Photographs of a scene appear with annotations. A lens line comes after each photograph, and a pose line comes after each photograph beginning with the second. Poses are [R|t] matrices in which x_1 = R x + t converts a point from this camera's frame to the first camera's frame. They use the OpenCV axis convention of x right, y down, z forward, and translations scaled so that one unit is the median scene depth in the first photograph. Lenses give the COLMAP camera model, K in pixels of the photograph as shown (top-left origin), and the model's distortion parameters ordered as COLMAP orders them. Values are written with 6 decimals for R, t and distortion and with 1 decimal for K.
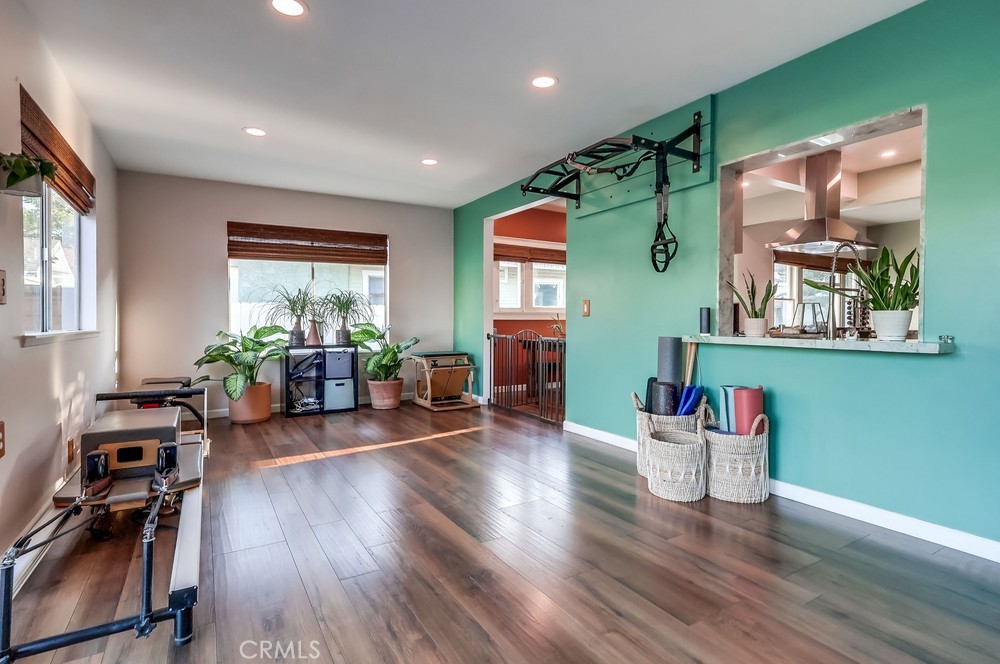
lens RADIAL K [[493.9, 0, 500.0], [0, 493.9, 332.0], [0, 0, 1]] dist [0.000652, 0.000146]
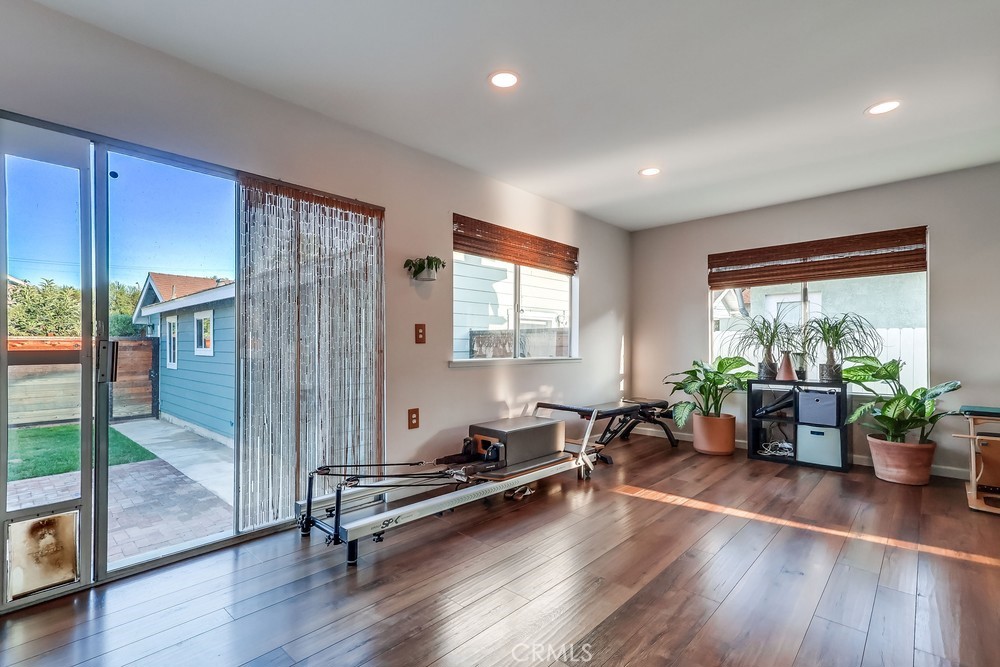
lens RADIAL K [[462.9, 0, 484.0], [0, 462.9, 346.4], [0, 0, 1]] dist [-0.000936, -0.000023]
pose [[0.261574, 0.001889, -0.965182, 0.253284], [-0.025568, 0.999661, -0.004972, -0.015120], [0.964845, 0.025978, 0.261533, 0.289876]]
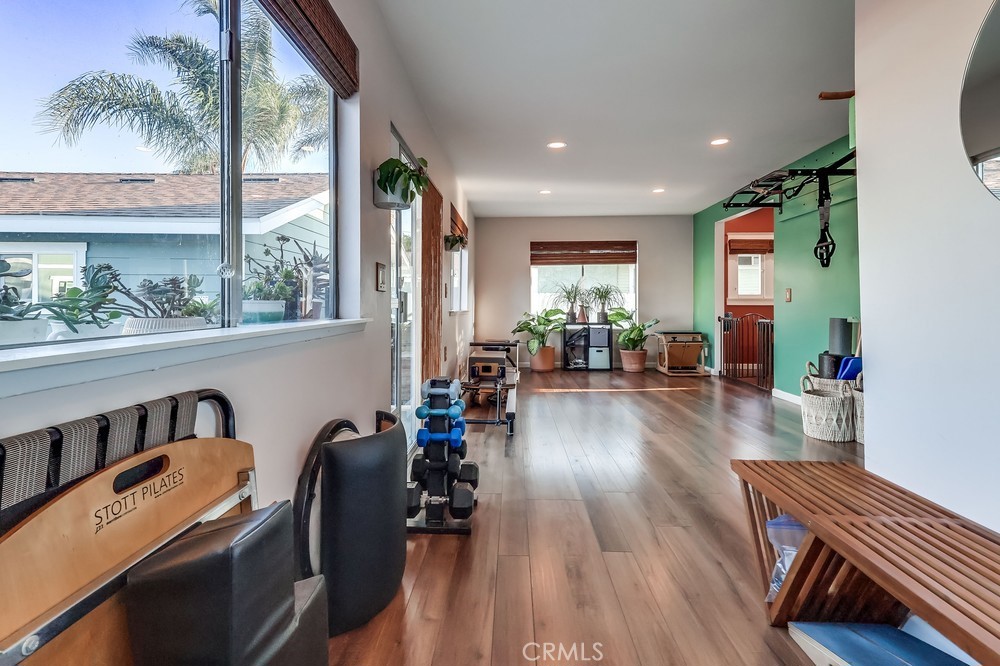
lens RADIAL K [[480.1, 0, 496.8], [0, 480.1, 306.7], [0, 0, 1]] dist [0.001052, 0.000163]
pose [[0.838110, 0.001172, -0.545500, 0.177956], [-0.014154, 0.999708, -0.019599, 0.011178], [0.545318, 0.024147, 0.837882, -0.309324]]
